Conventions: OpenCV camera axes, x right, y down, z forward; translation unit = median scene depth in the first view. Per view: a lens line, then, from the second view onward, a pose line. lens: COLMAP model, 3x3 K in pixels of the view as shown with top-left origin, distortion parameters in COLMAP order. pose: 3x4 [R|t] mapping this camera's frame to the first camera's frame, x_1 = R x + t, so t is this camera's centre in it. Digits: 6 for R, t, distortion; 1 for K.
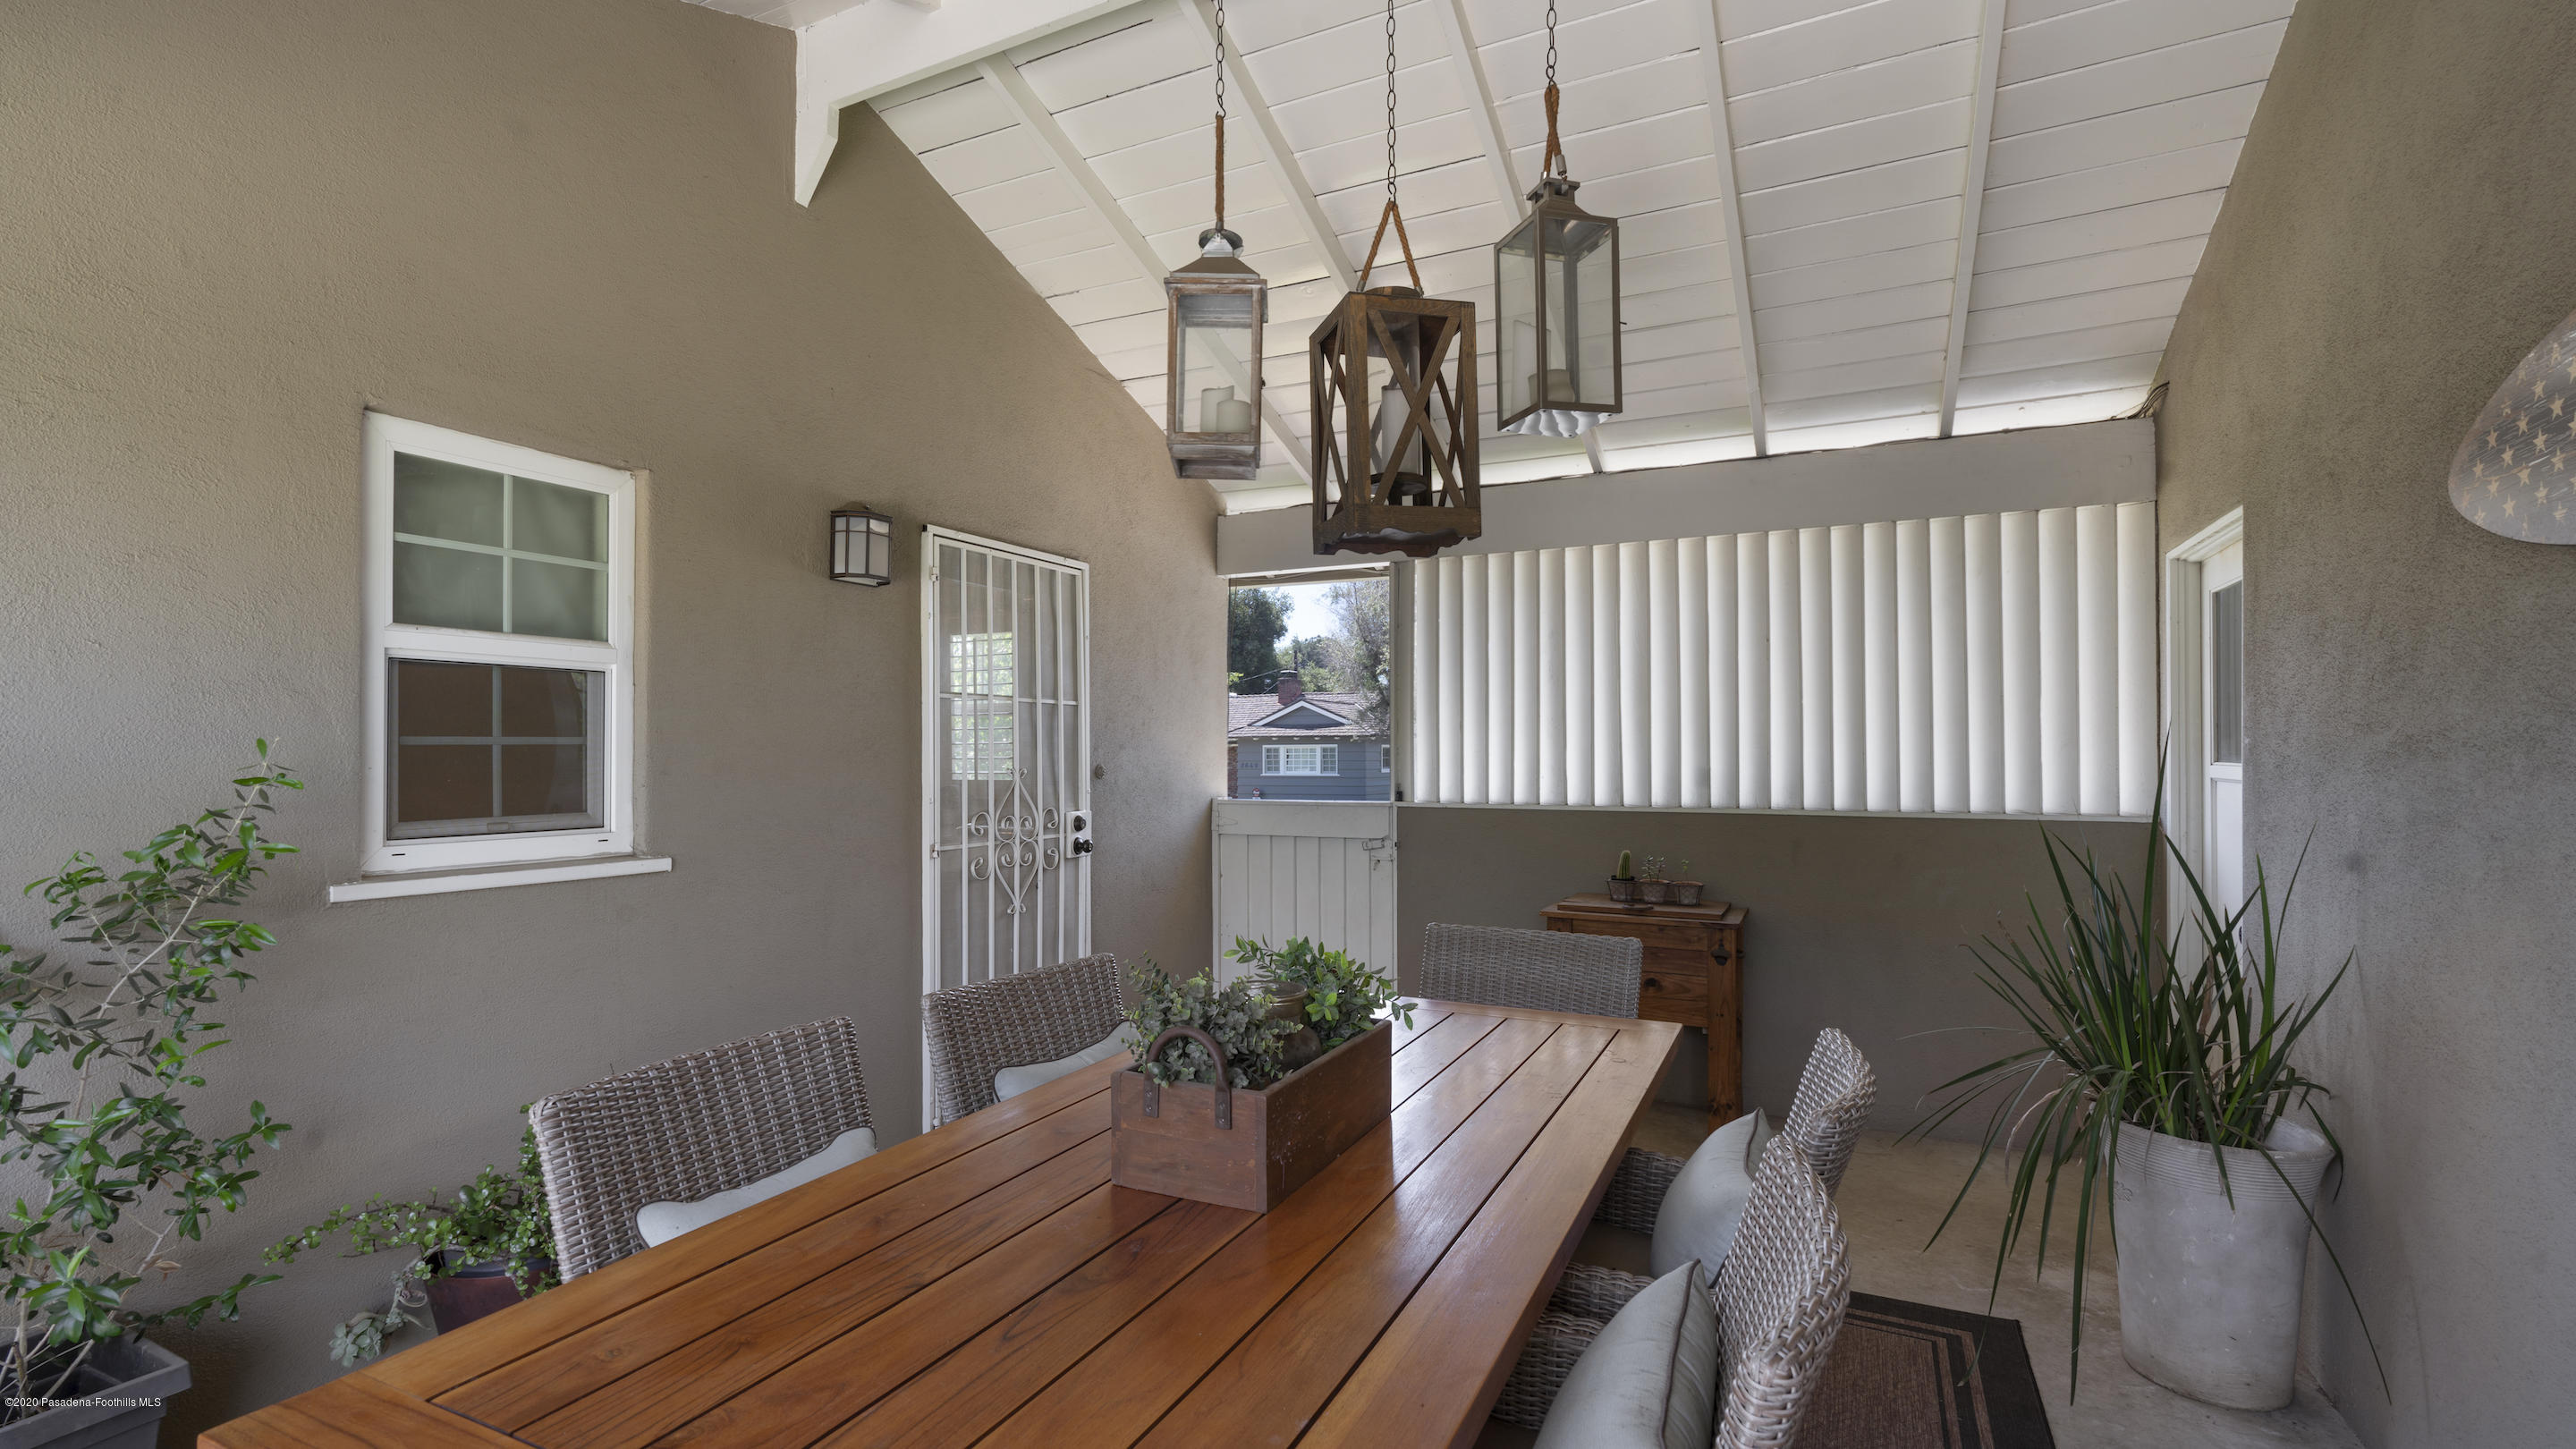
lens RADIAL K [[1151.3, 0, 1277.8], [0, 1151.3, 734.0], [0, 0, 1]] dist [-0.010392, 0.005998]
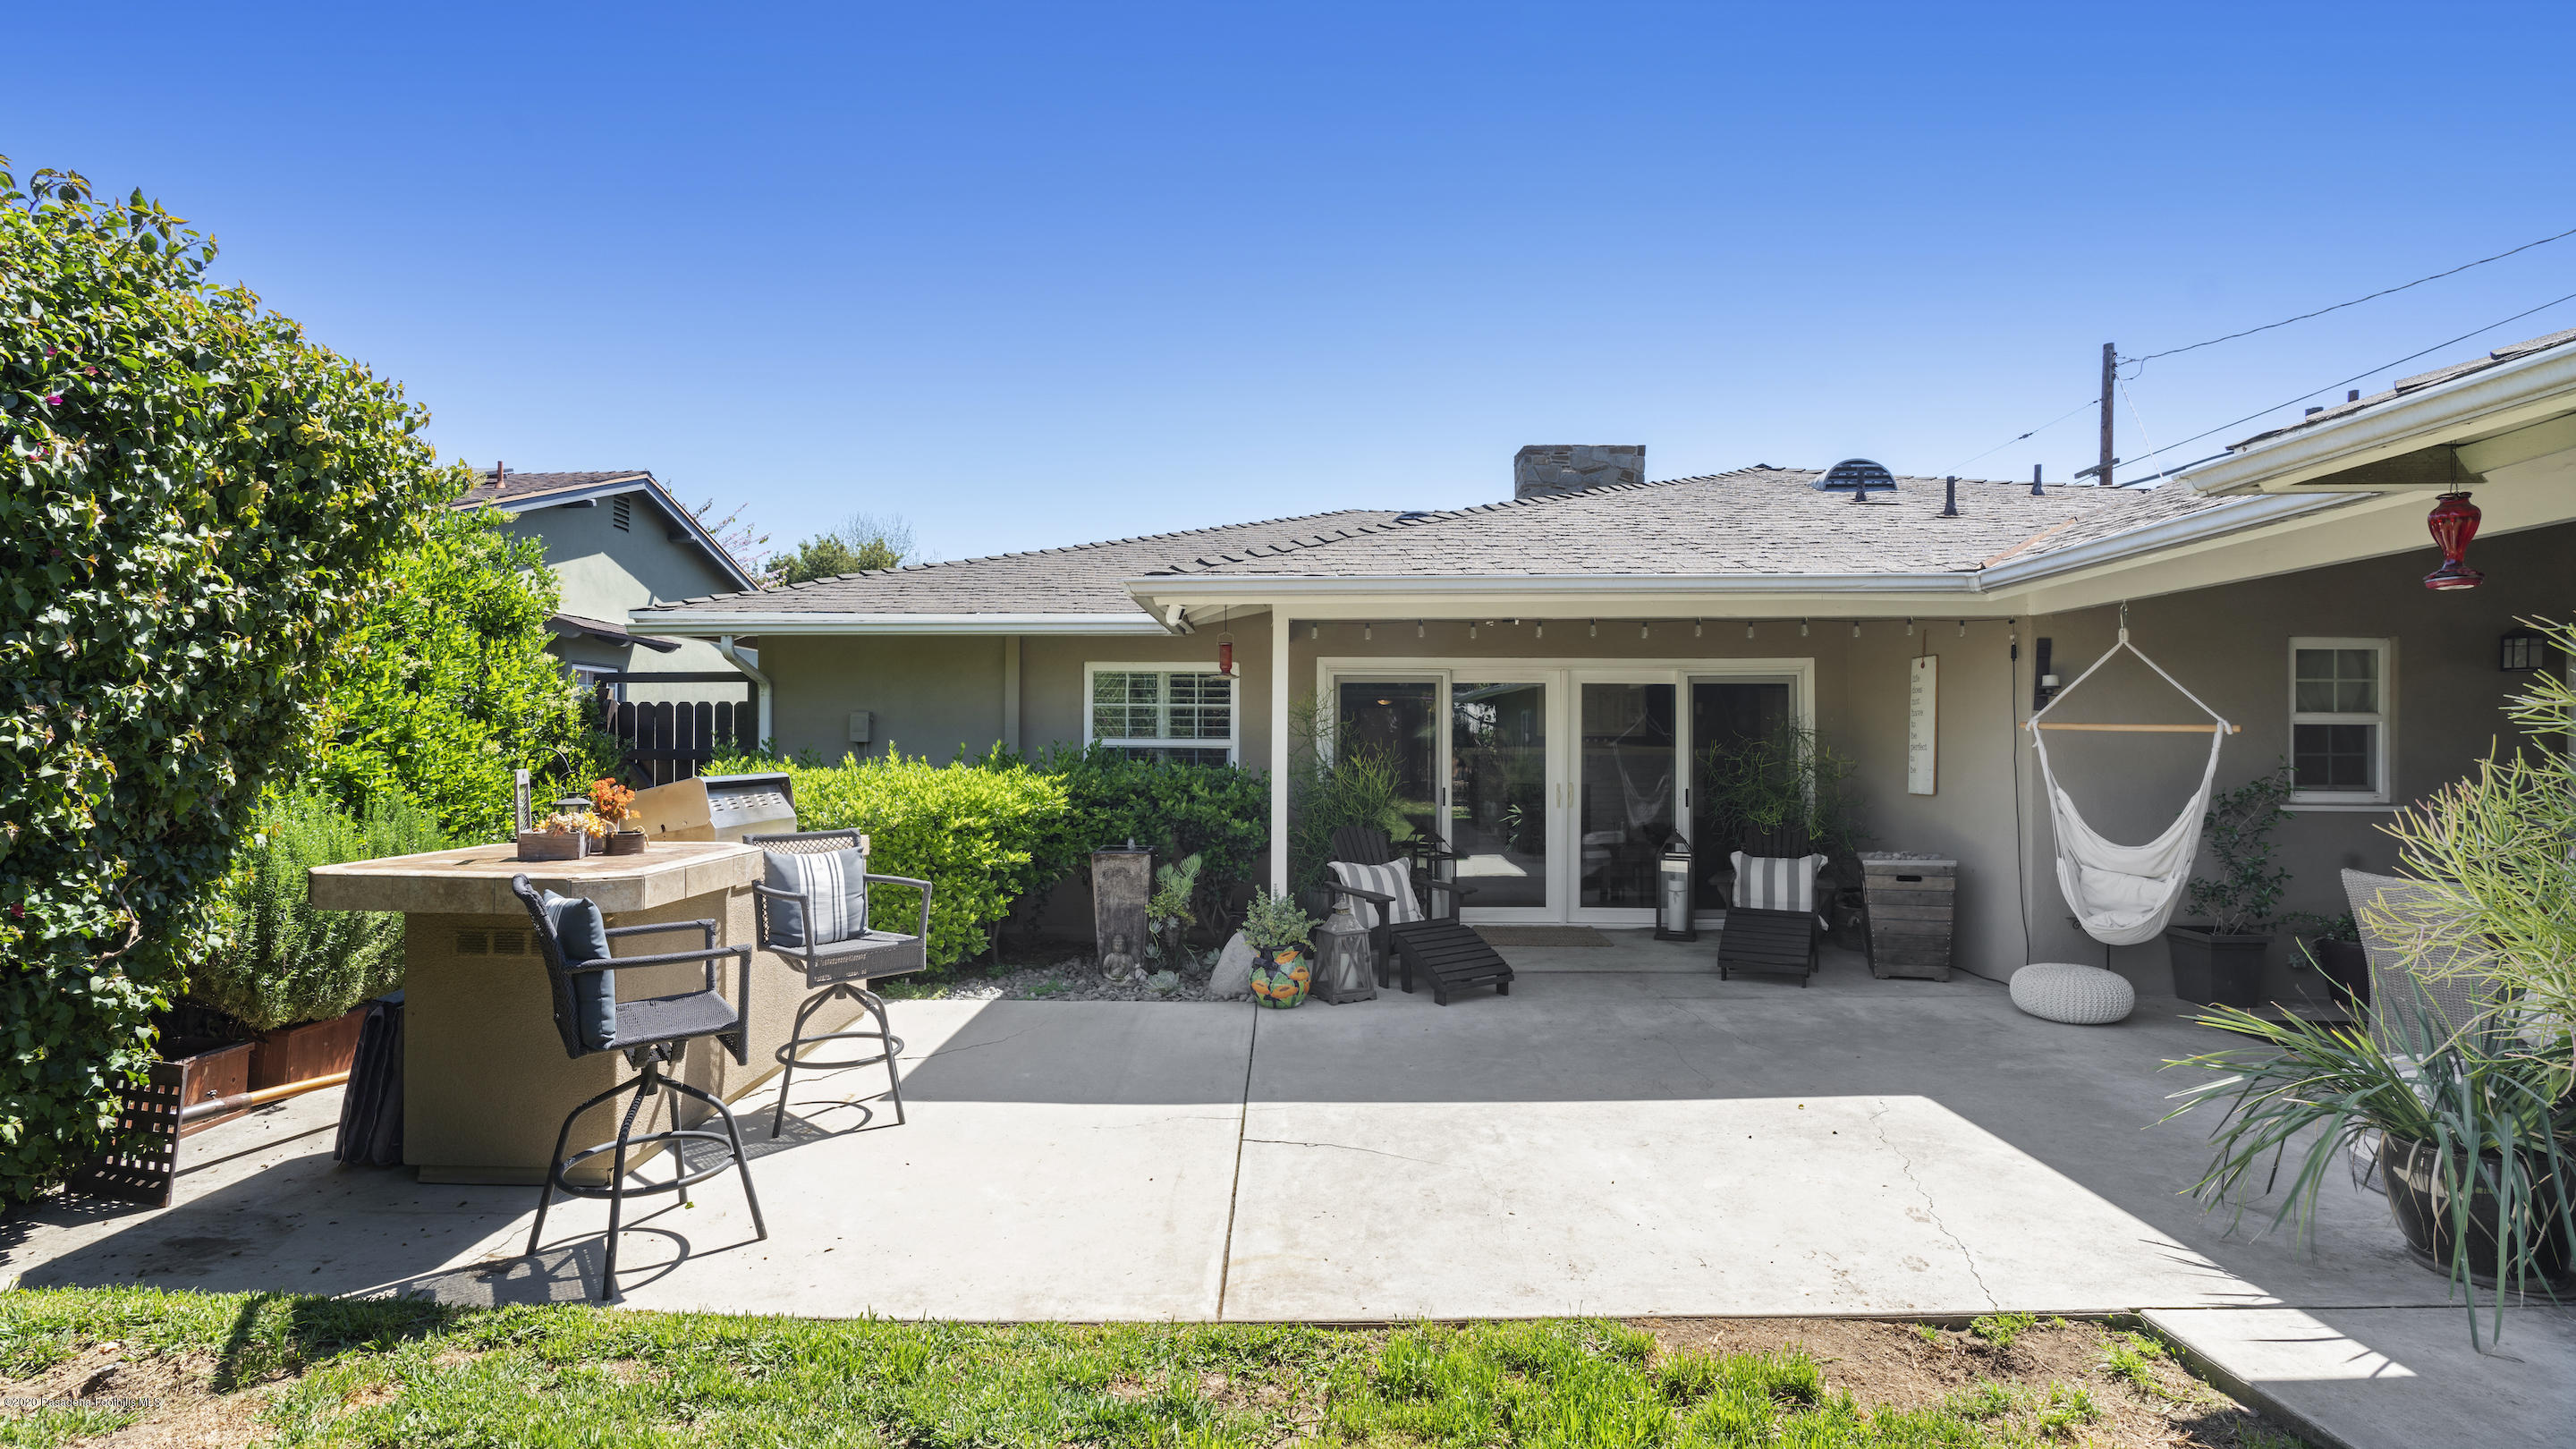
lens RADIAL K [[1151.3, 0, 1276.8], [0, 1151.3, 722.8], [0, 0, 1]] dist [-0.010392, 0.005998]
pose [[0.429376, -0.017600, -0.902954, 0.595599], [0.014776, 0.999813, -0.012462, -0.065363], [0.903005, -0.007992, 0.429556, -2.145977]]
